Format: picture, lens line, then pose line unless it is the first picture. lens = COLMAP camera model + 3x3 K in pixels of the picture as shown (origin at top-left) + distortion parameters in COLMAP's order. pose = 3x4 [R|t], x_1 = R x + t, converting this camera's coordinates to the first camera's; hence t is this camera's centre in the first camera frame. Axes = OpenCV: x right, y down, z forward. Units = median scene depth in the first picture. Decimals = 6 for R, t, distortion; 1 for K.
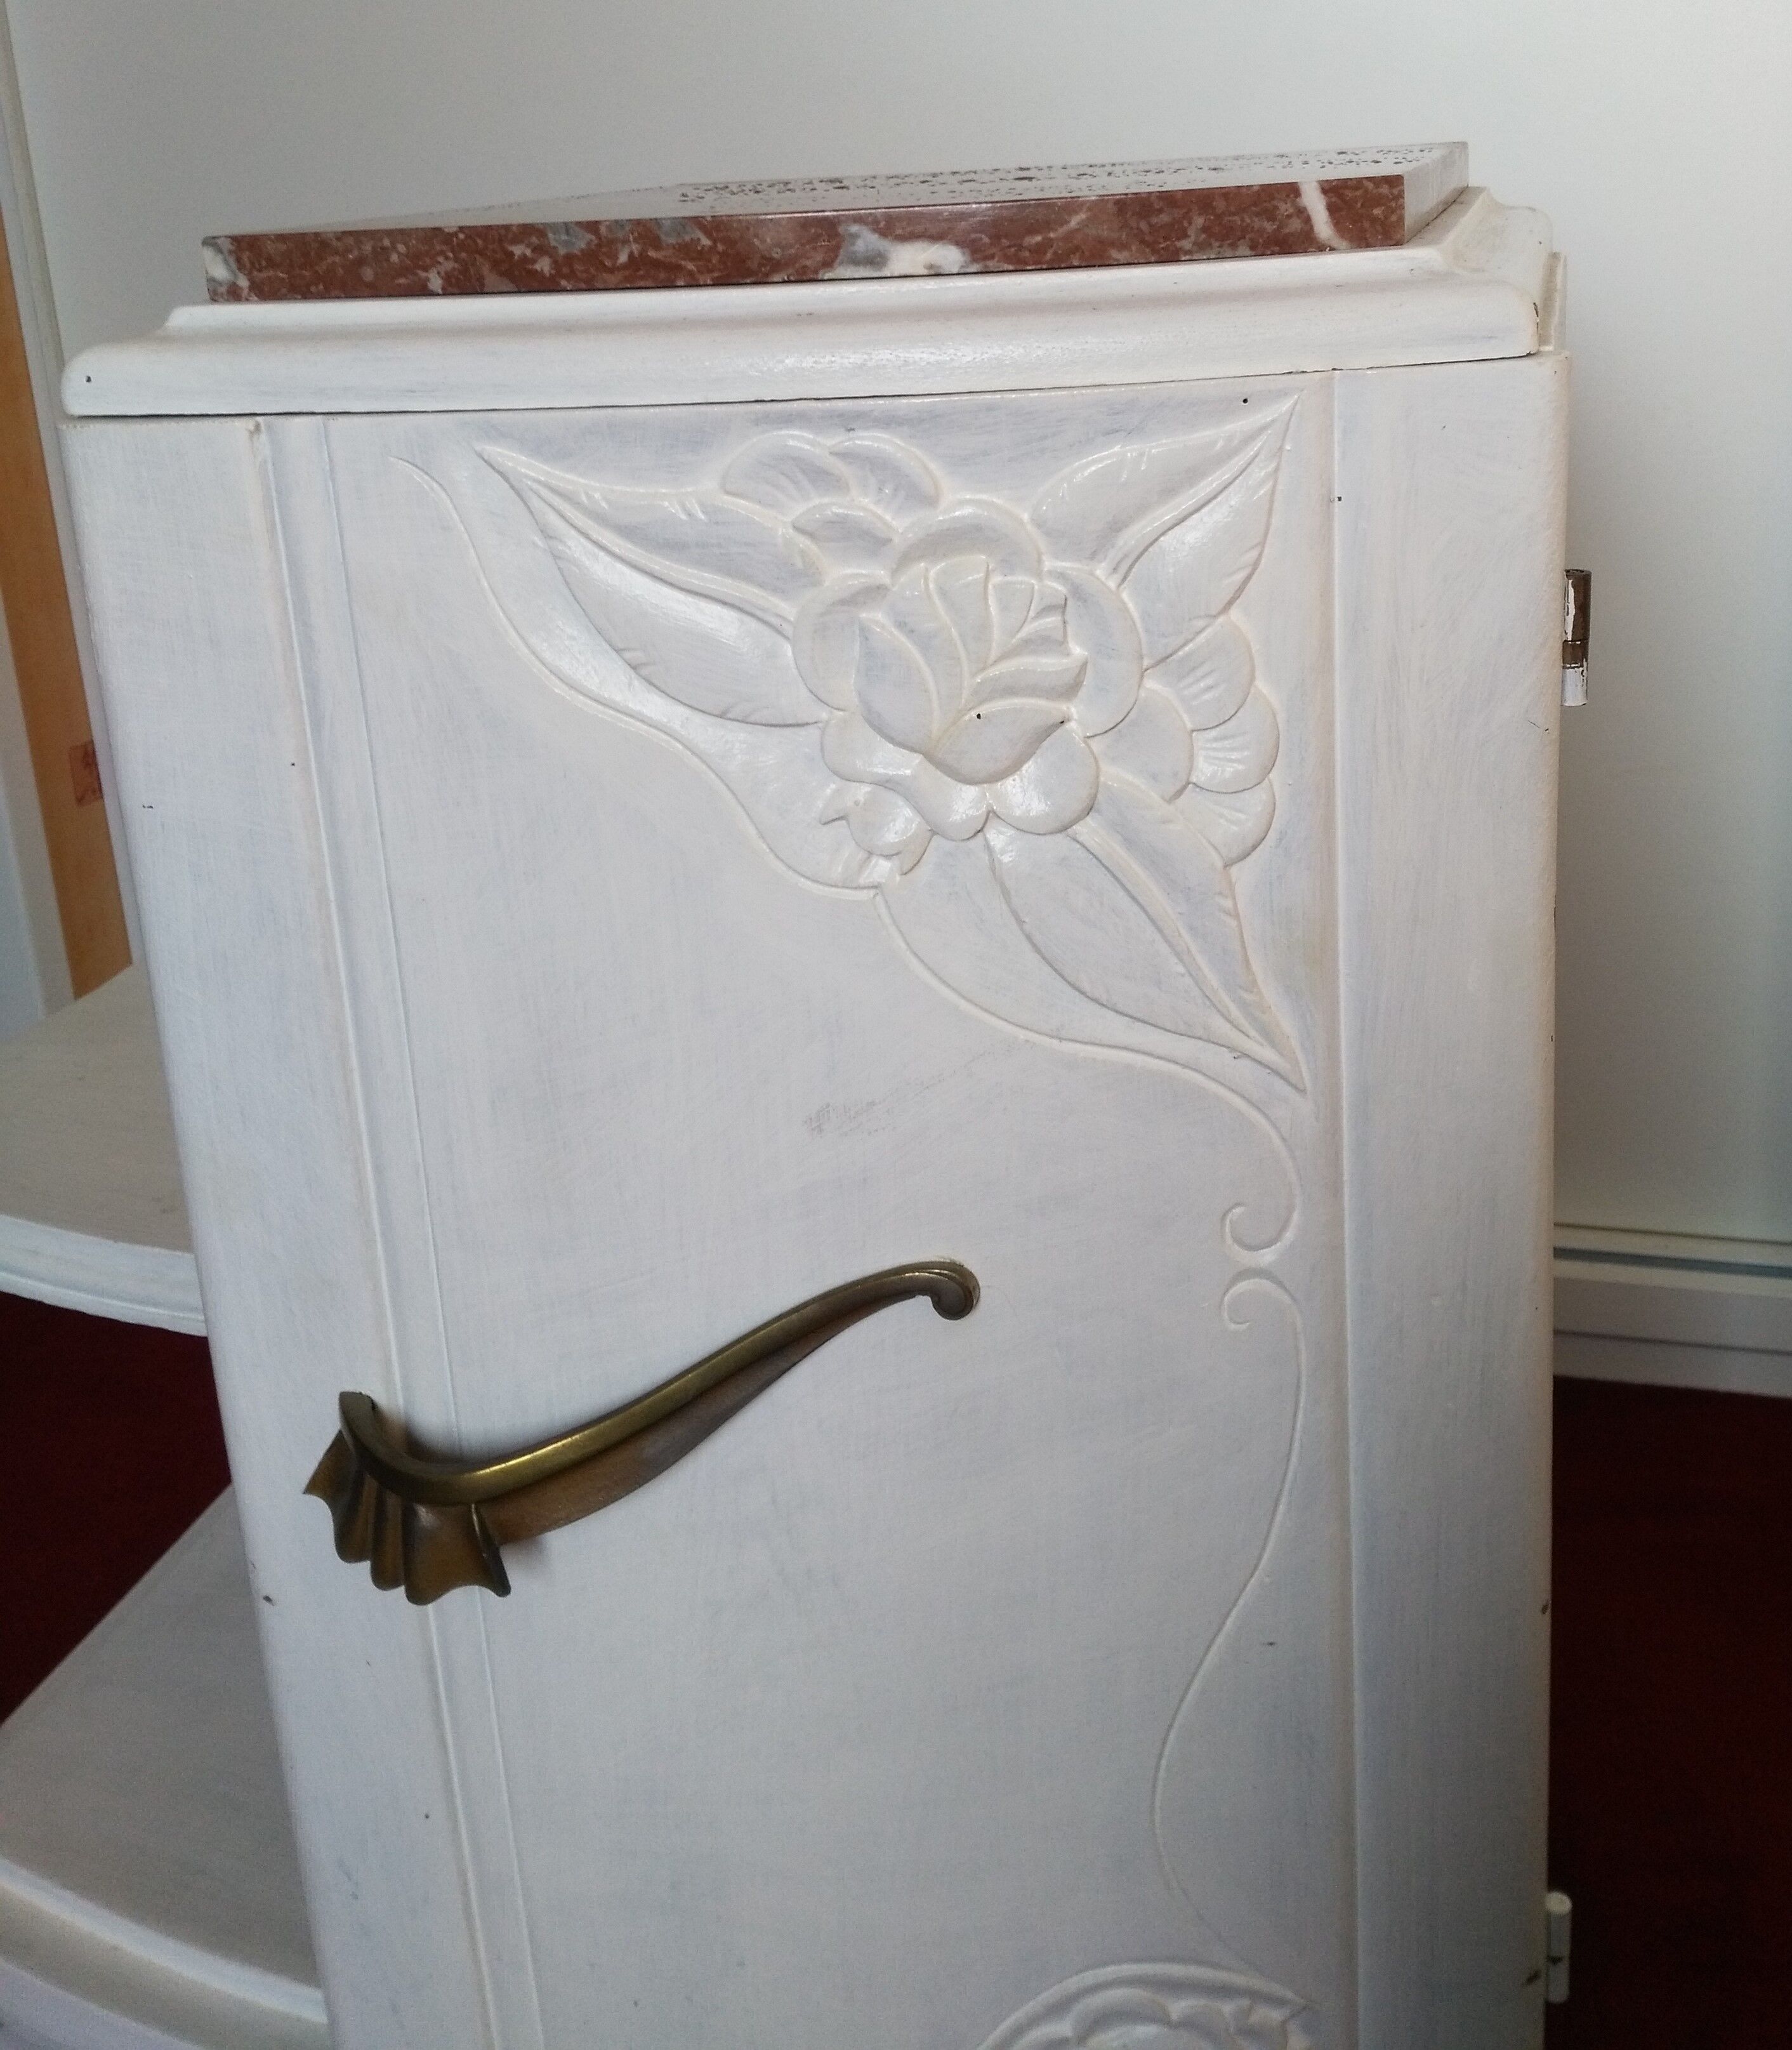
lens RADIAL K [[2243.1, 0, 1032.6], [0, 2243.1, 727.9], [0, 0, 1]] dist [0.159539, -0.395987]
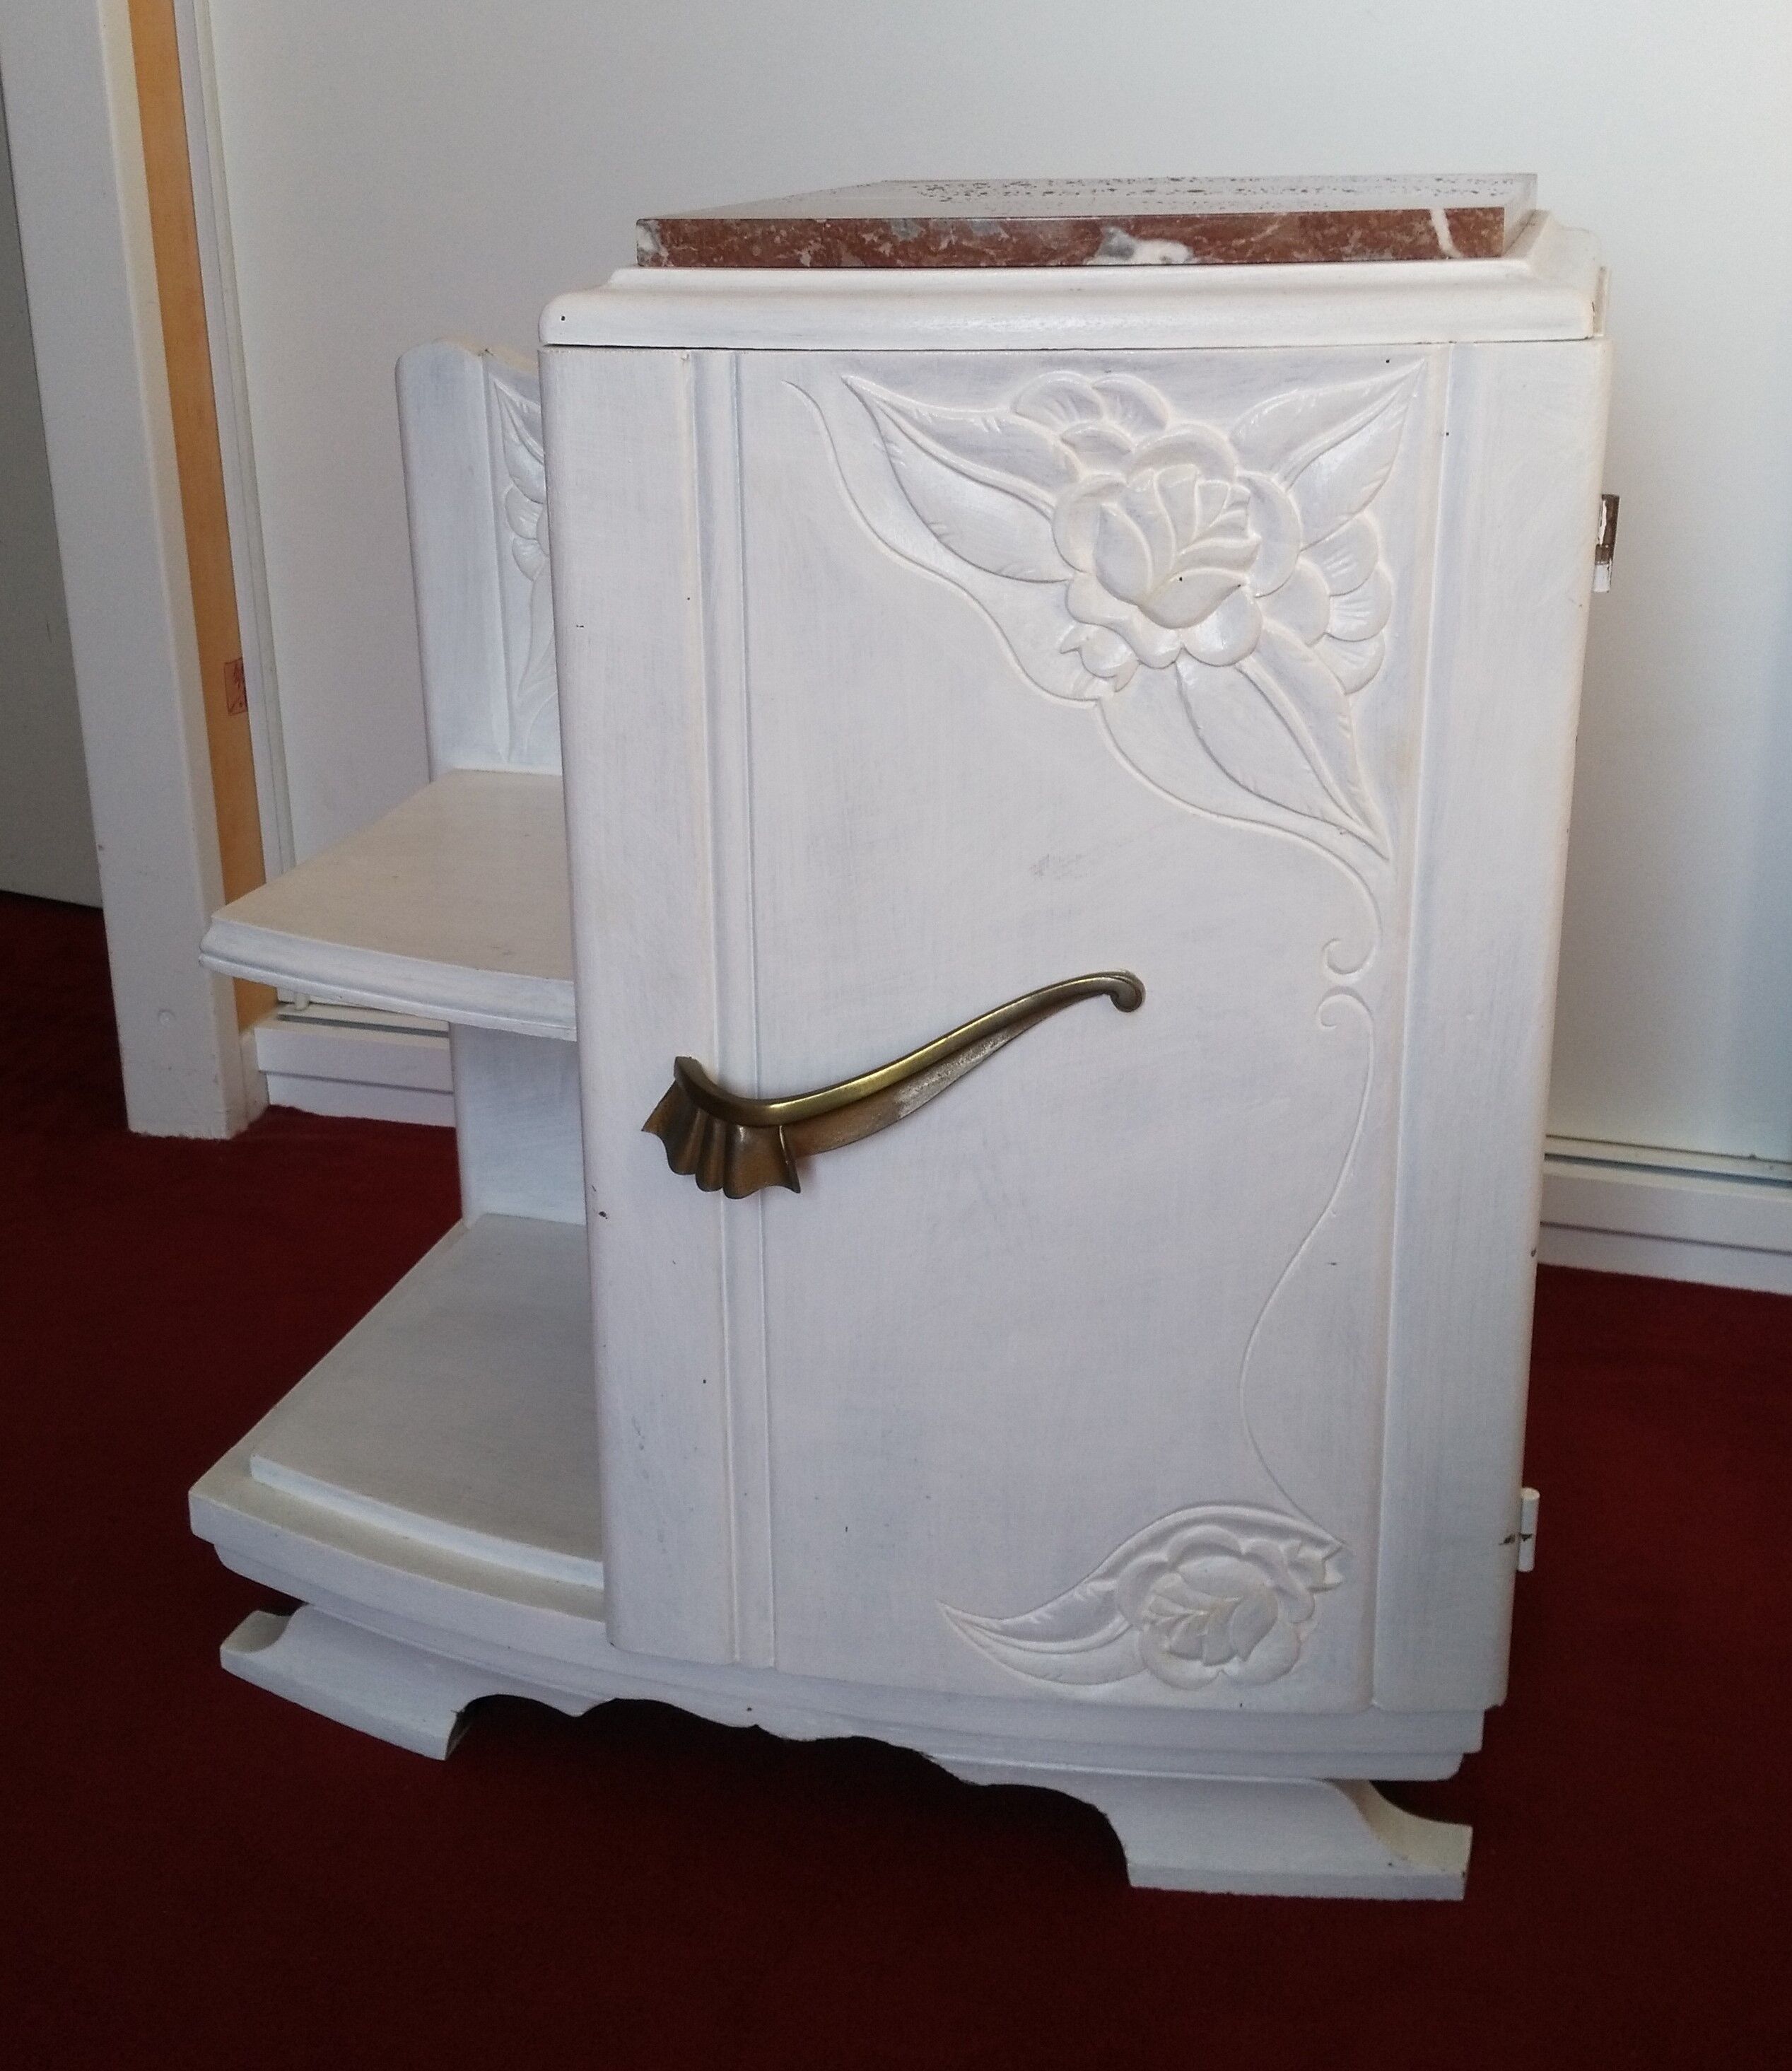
lens RADIAL K [[2575.2, 0, 840.7], [0, 2575.2, 938.9], [0, 0, 1]] dist [0.170130, -0.598156]
pose [[0.998077, 0.050590, -0.035812, -0.166272], [-0.048472, 0.997154, 0.057741, 0.136159], [0.038631, -0.055894, 0.997689, -0.656989]]
